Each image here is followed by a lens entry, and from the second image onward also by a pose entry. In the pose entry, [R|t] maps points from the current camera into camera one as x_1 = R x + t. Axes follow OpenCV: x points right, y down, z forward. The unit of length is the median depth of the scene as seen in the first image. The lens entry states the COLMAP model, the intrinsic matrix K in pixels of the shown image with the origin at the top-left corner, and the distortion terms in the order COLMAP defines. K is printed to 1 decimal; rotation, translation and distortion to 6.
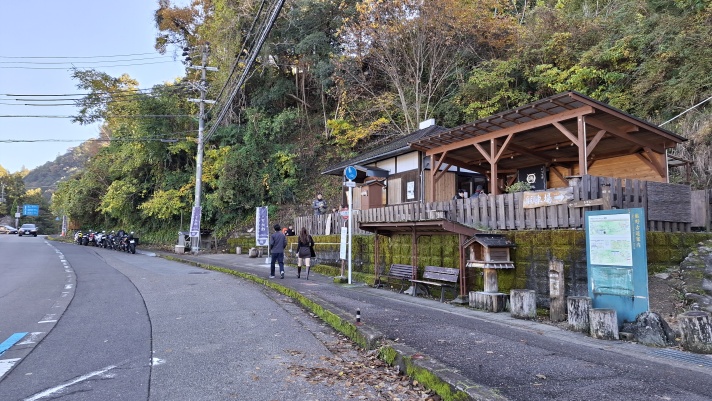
lens RADIAL K [[480.3, 0, 356.0], [0, 480.3, 200.5], [0, 0, 1]] dist [0.007936, -0.002086]
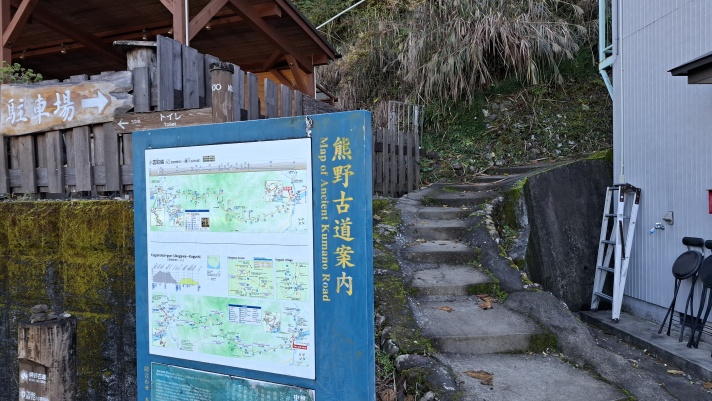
lens RADIAL K [[480.3, 0, 356.0], [0, 480.3, 200.5], [0, 0, 1]] dist [0.007936, -0.002086]
pose [[0.746454, -0.026368, 0.664915, 0.354856], [-0.036049, 0.996145, 0.079974, 0.029897], [-0.664460, -0.083666, 0.742625, 0.664104]]
